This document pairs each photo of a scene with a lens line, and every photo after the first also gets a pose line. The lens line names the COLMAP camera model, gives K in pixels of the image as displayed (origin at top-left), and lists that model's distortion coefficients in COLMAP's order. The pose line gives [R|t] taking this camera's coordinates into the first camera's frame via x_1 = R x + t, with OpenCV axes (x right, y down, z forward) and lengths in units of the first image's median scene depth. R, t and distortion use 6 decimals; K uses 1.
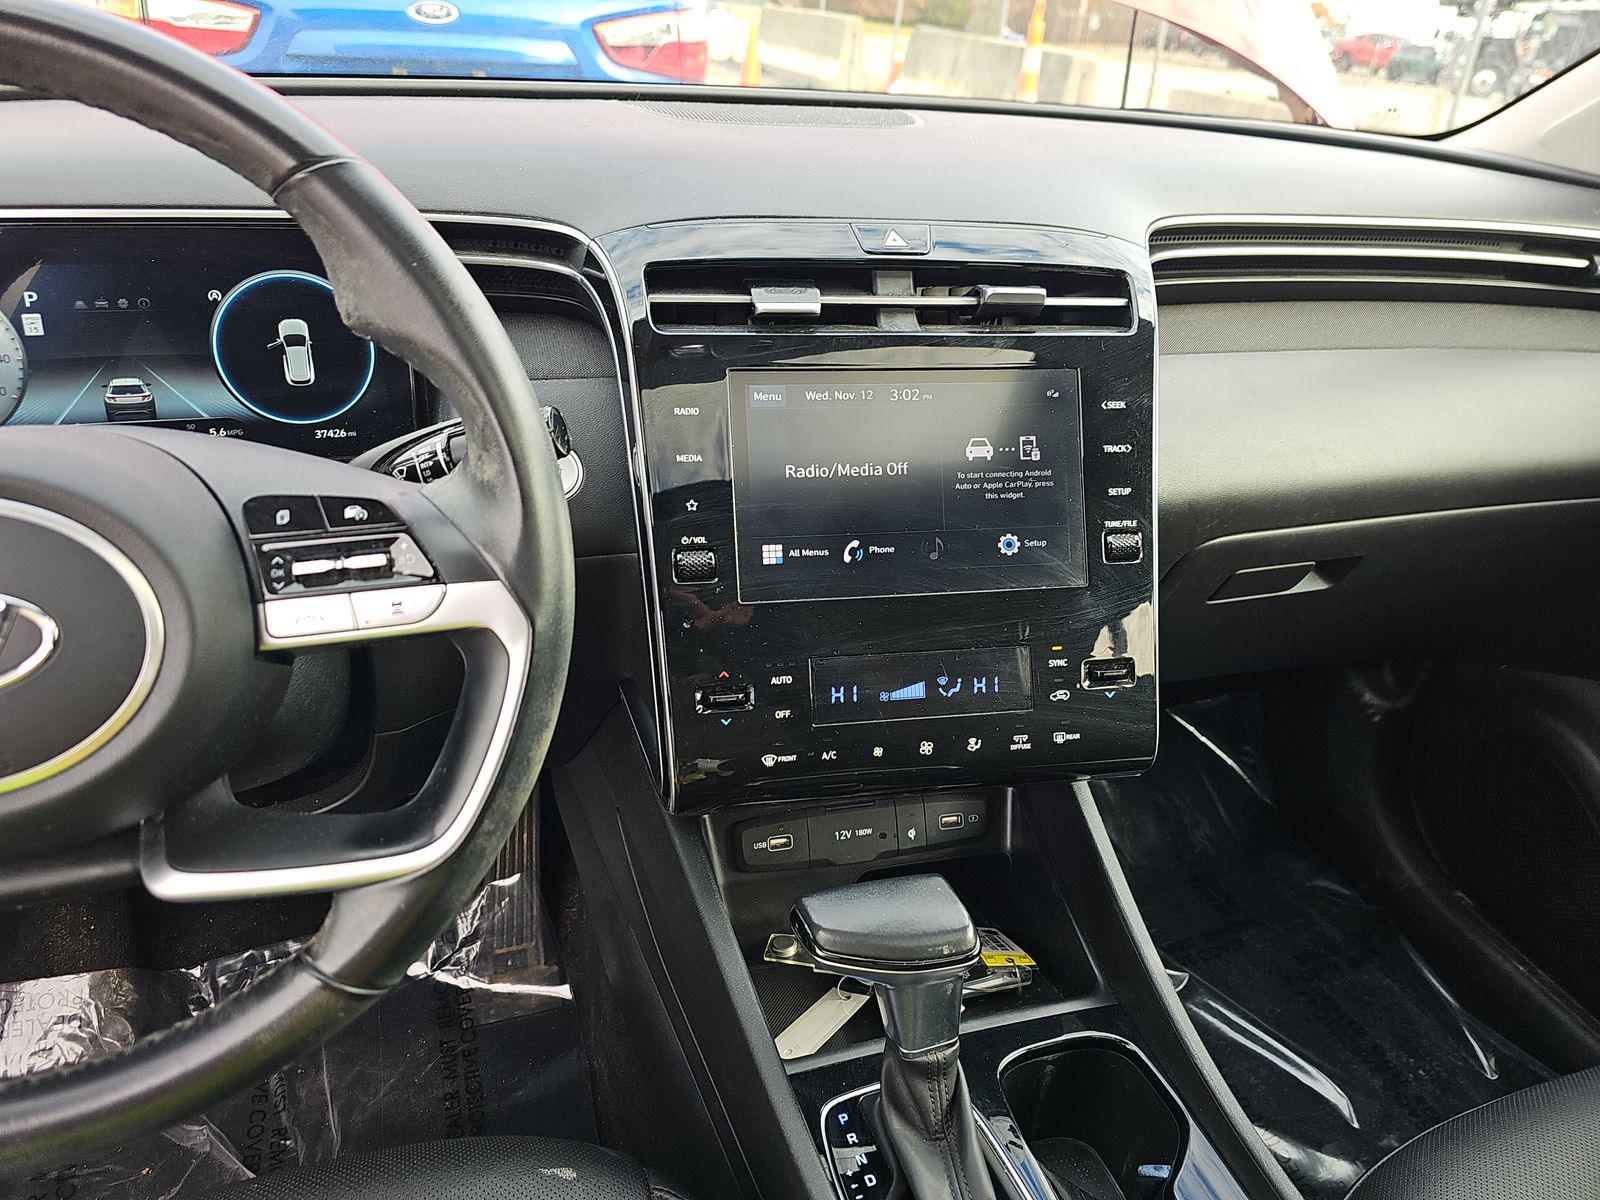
lens RADIAL K [[1074.4, 0, 740.6], [0, 1074.4, 604.0], [0, 0, 1]] dist [0.120707, -0.132436]
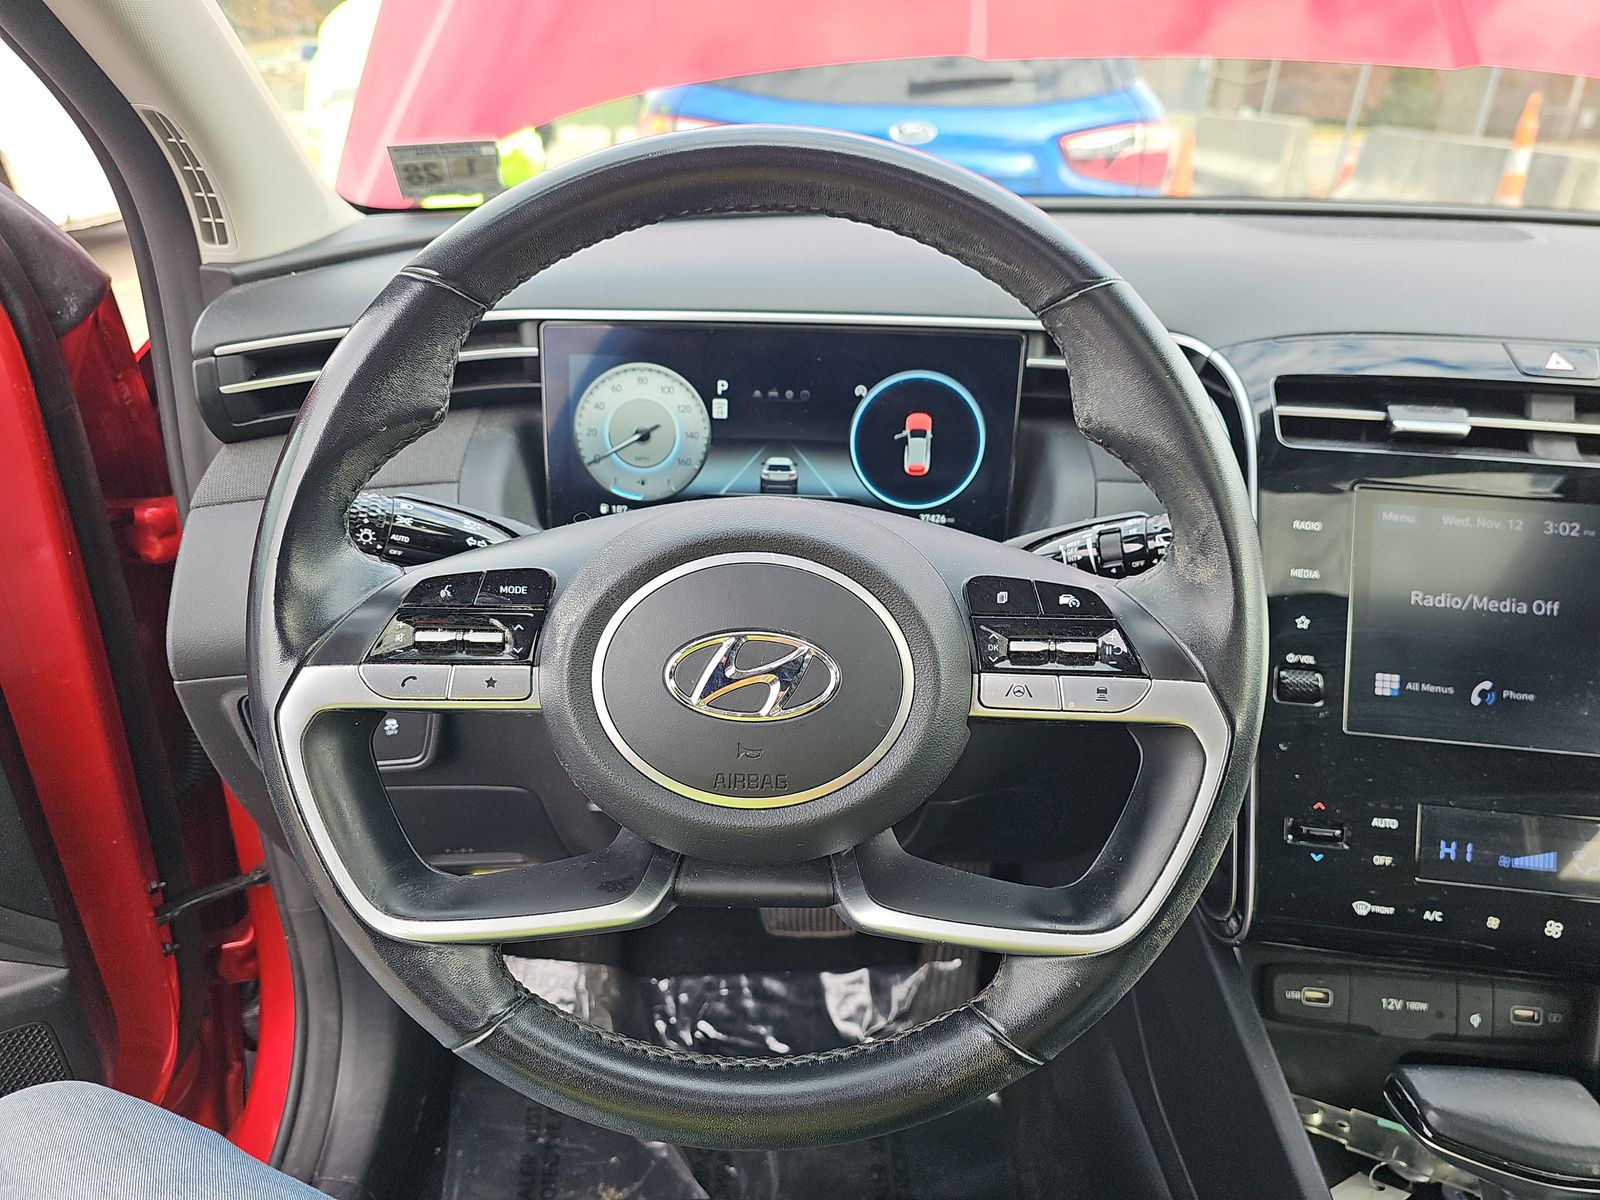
lens RADIAL K [[1078.4, 0, 800.0], [0, 1078.4, 600.0], [0, 0, 1]] dist [0.046557, -0.047663]
pose [[0.941785, 0.111817, -0.317078, -0.158218], [-0.138797, 0.988267, -0.063744, 0.011734], [0.306230, 0.104042, 0.946255, -0.049700]]
